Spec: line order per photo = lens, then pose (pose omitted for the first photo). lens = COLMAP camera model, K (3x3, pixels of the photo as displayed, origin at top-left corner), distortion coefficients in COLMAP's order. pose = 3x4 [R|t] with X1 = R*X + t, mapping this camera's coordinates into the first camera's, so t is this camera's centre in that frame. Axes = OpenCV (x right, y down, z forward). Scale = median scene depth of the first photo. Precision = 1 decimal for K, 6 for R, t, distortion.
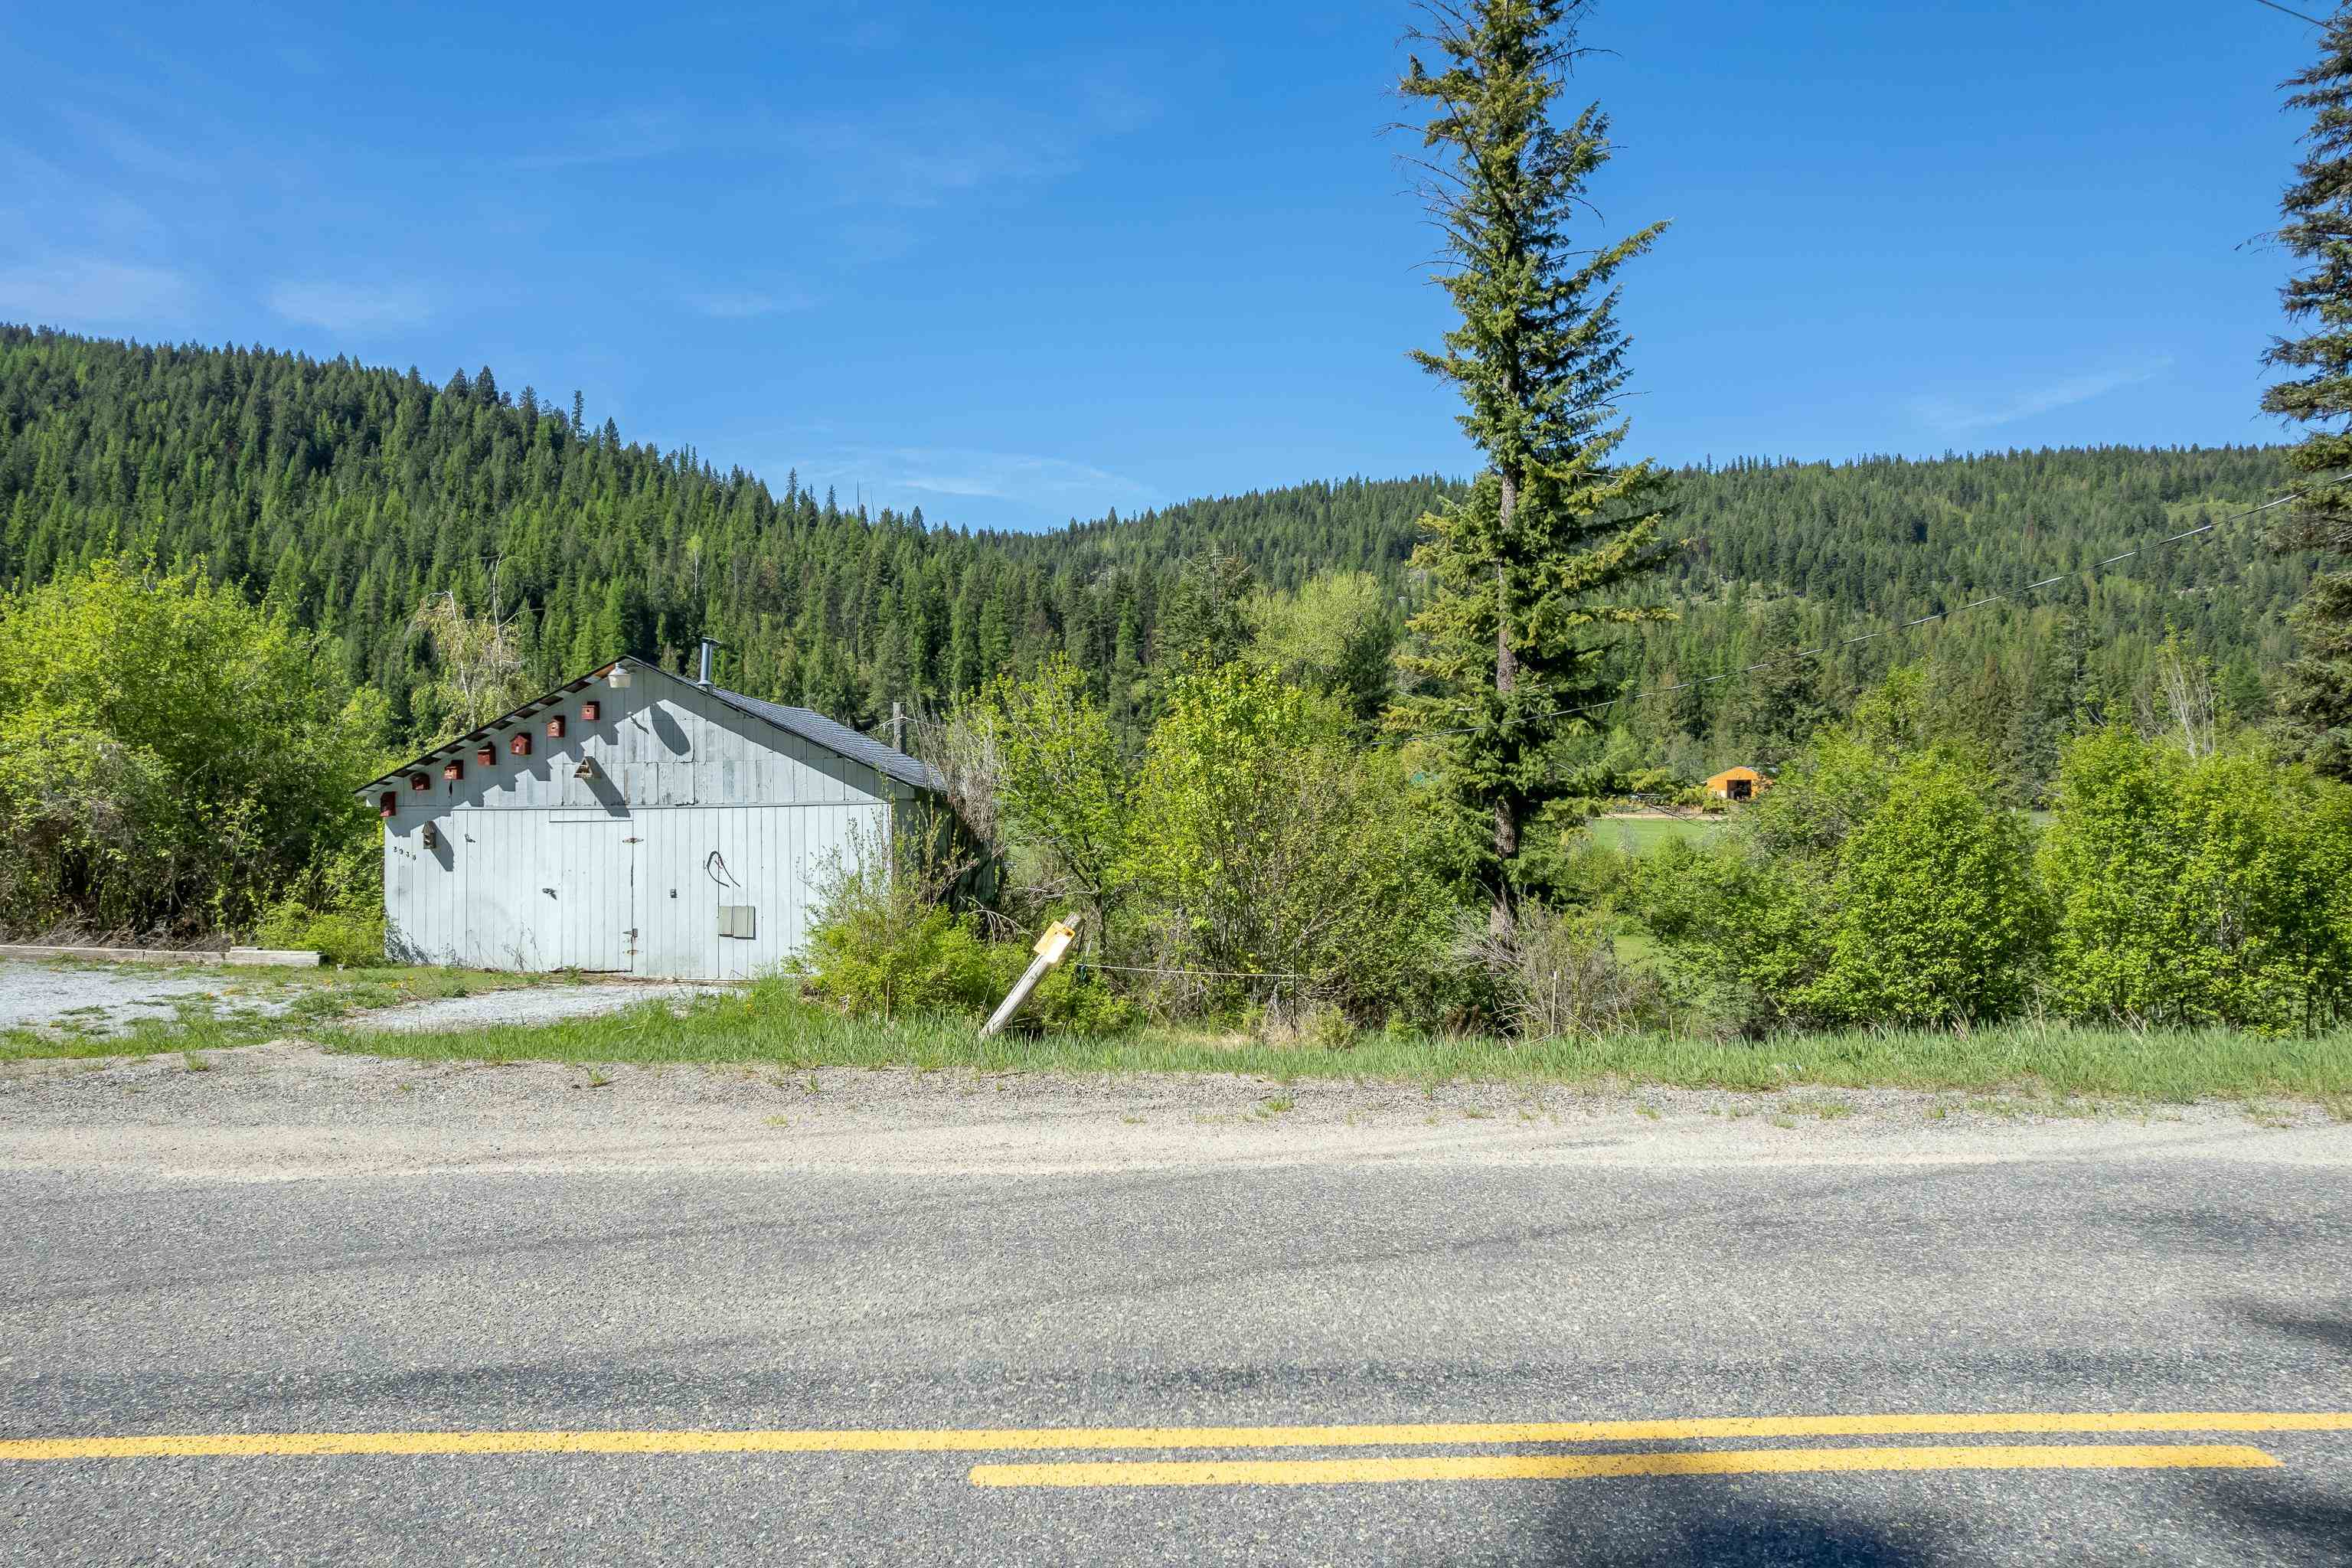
lens RADIAL K [[1527.2, 0, 1181.7], [0, 1527.2, 768.8], [0, 0, 1]] dist [-0.069475, 0.071014]
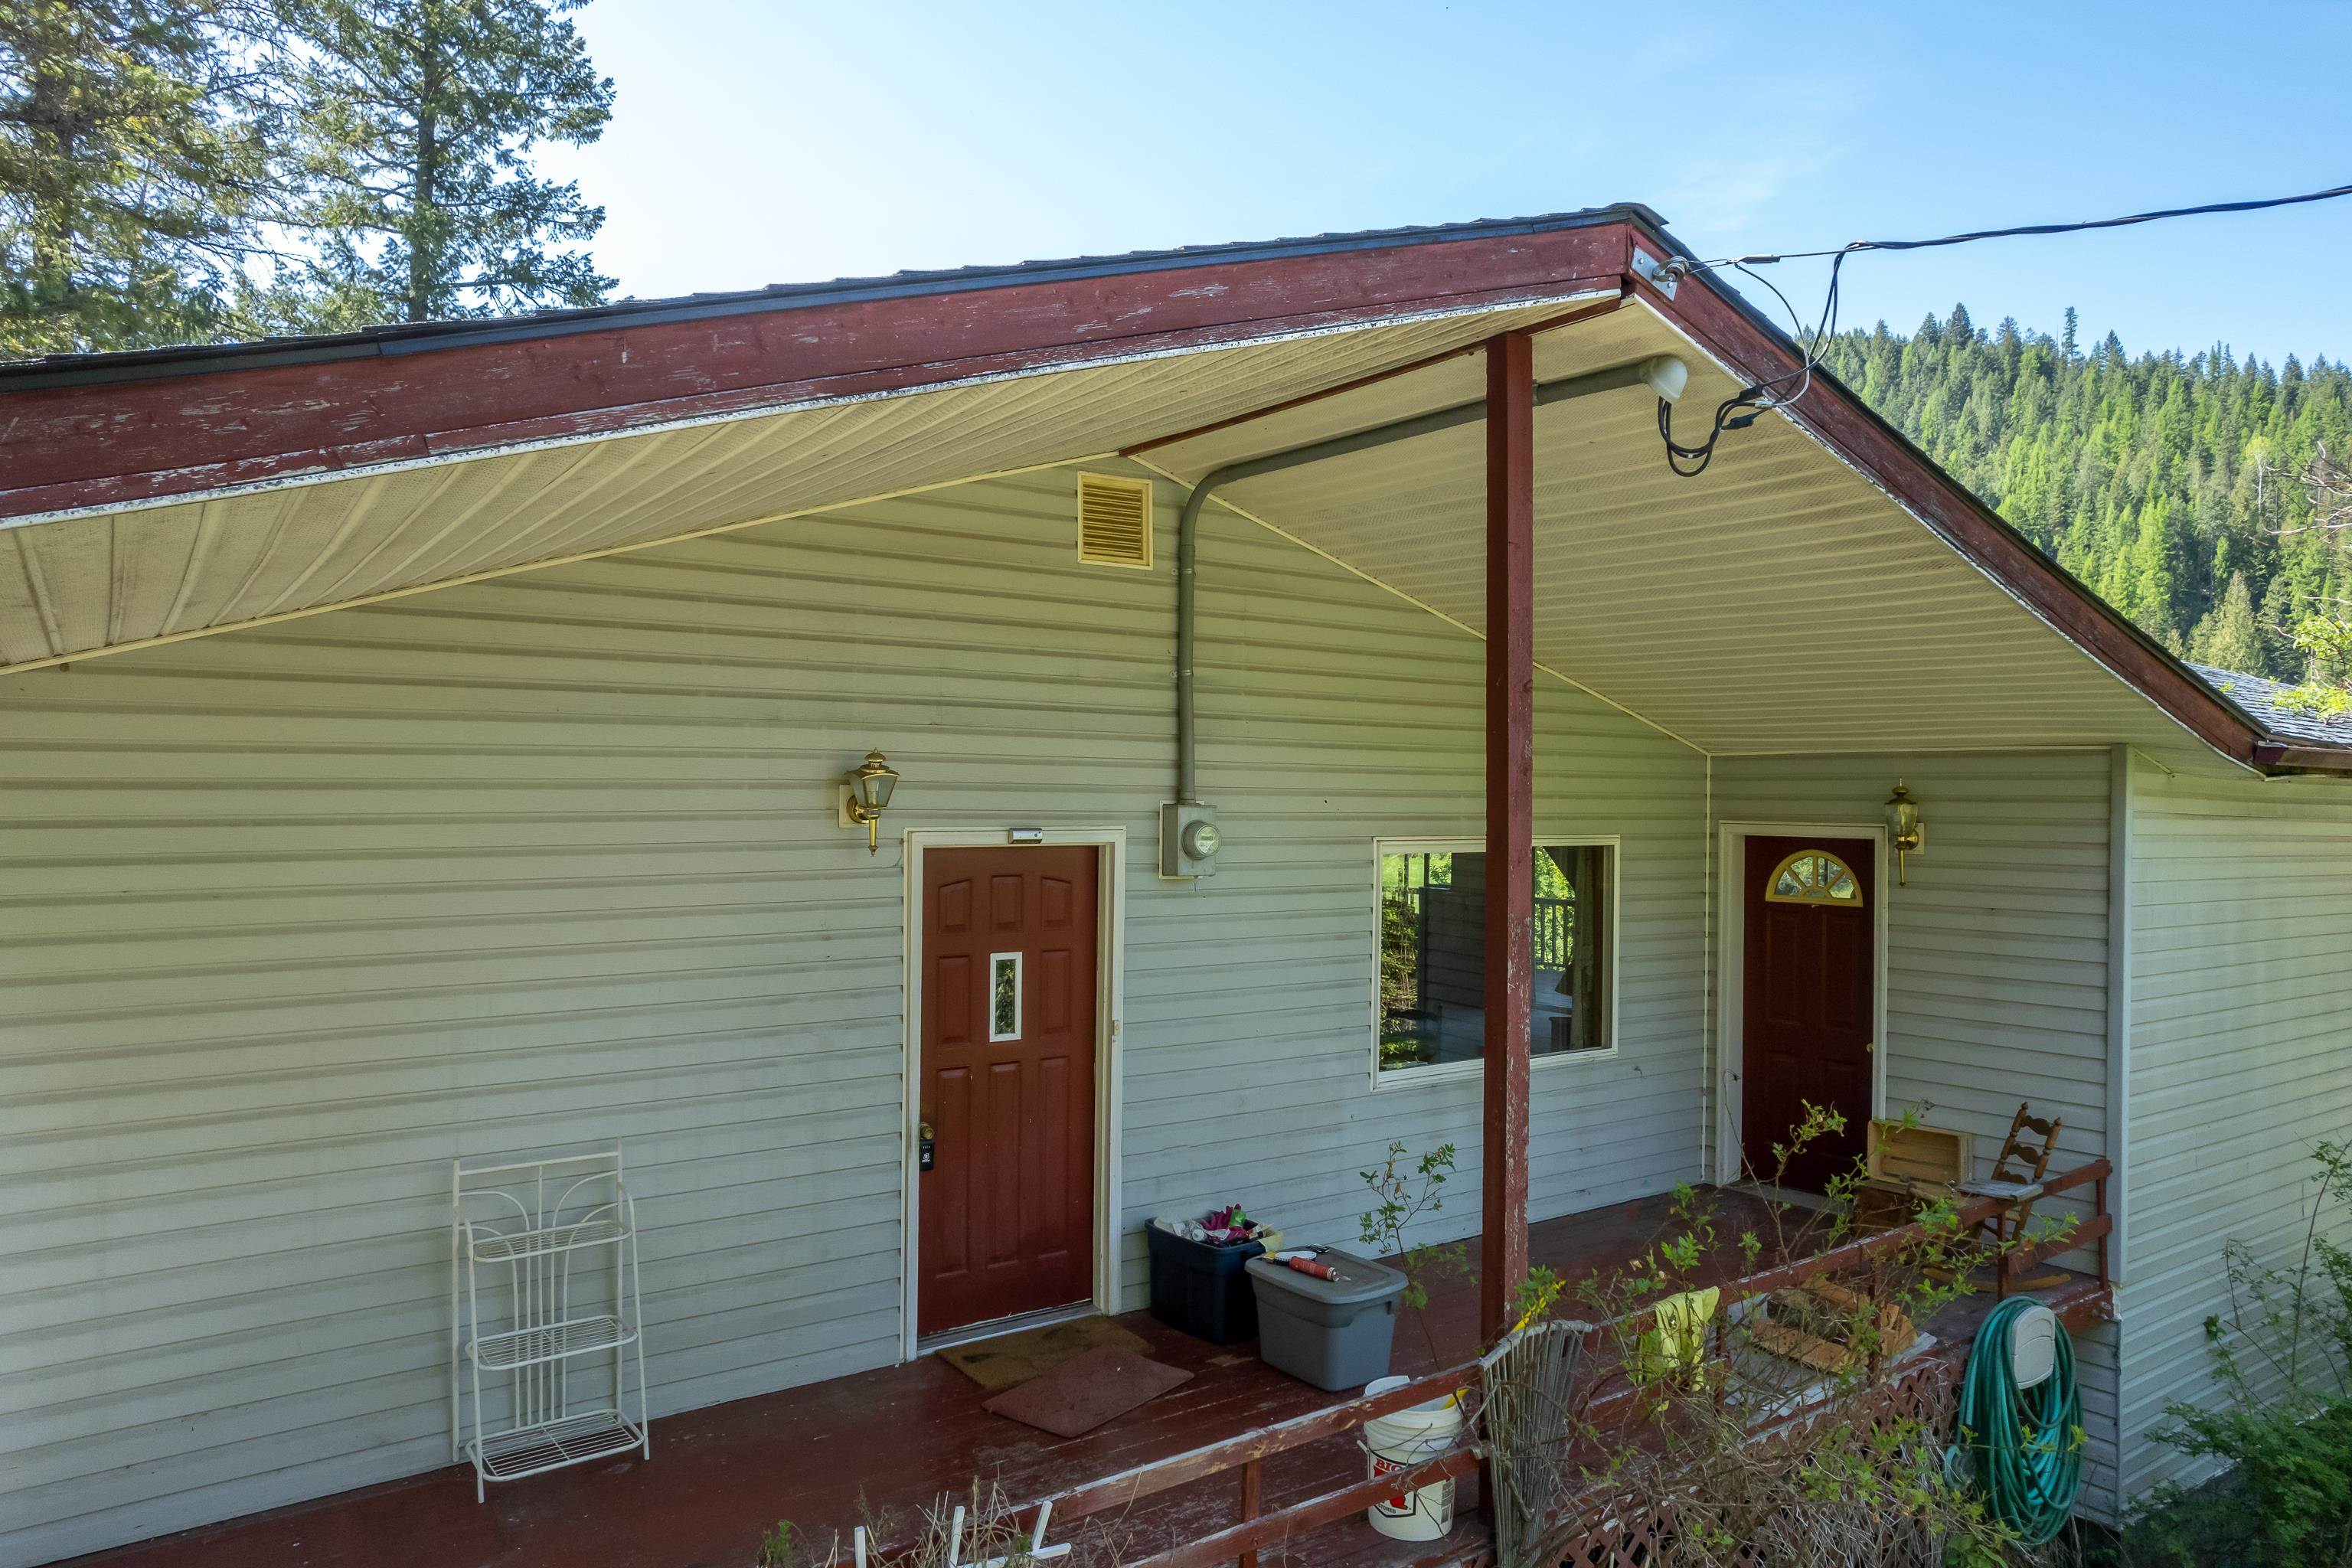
lens RADIAL K [[1482.8, 0, 1222.1], [0, 1482.8, 816.2], [0, 0, 1]] dist [-0.050819, 0.055644]
pose [[0.643553, 0.012468, -0.765300, -0.078753], [0.016717, 0.999400, 0.030339, 0.007444], [0.765219, -0.032318, 0.642959, 0.096554]]
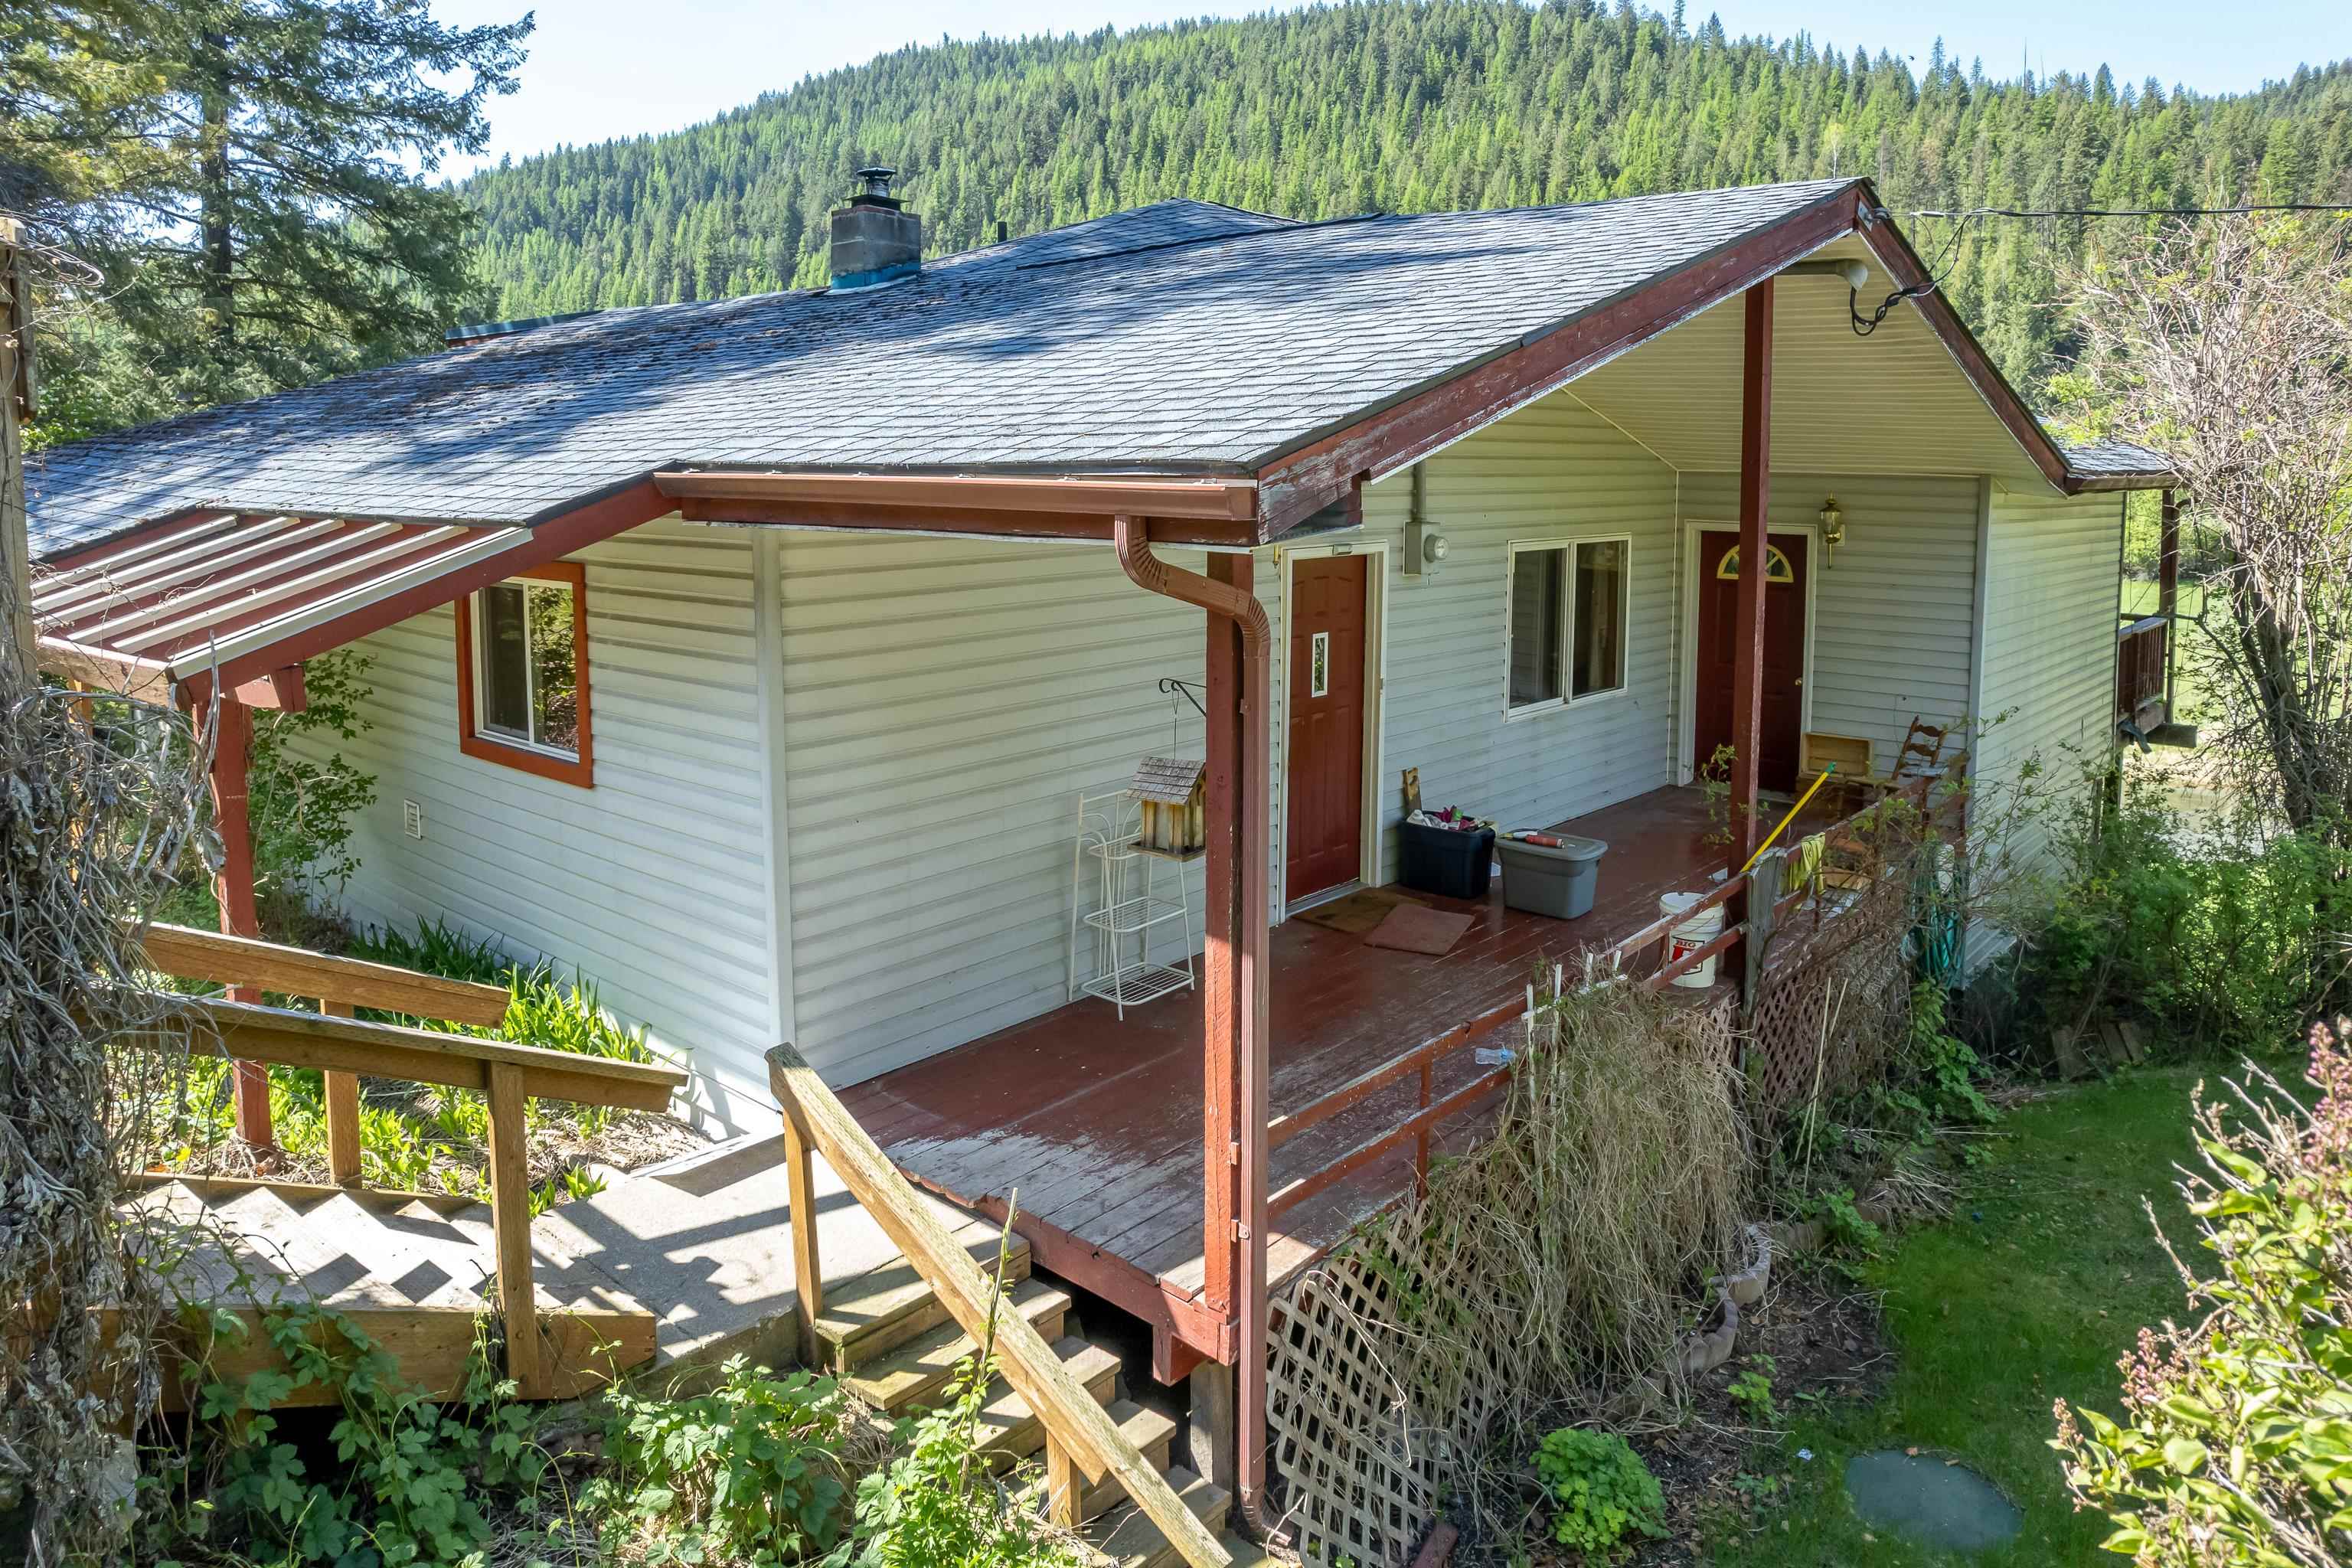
lens RADIAL K [[1505.3, 0, 1175.3], [0, 1505.3, 604.1], [0, 0, 1]] dist [-0.081309, 0.099474]
pose [[0.789303, 0.064693, -0.610586, -0.080525], [0.013684, 0.992333, 0.122829, 0.005993], [0.613852, -0.105304, 0.782366, 0.084943]]
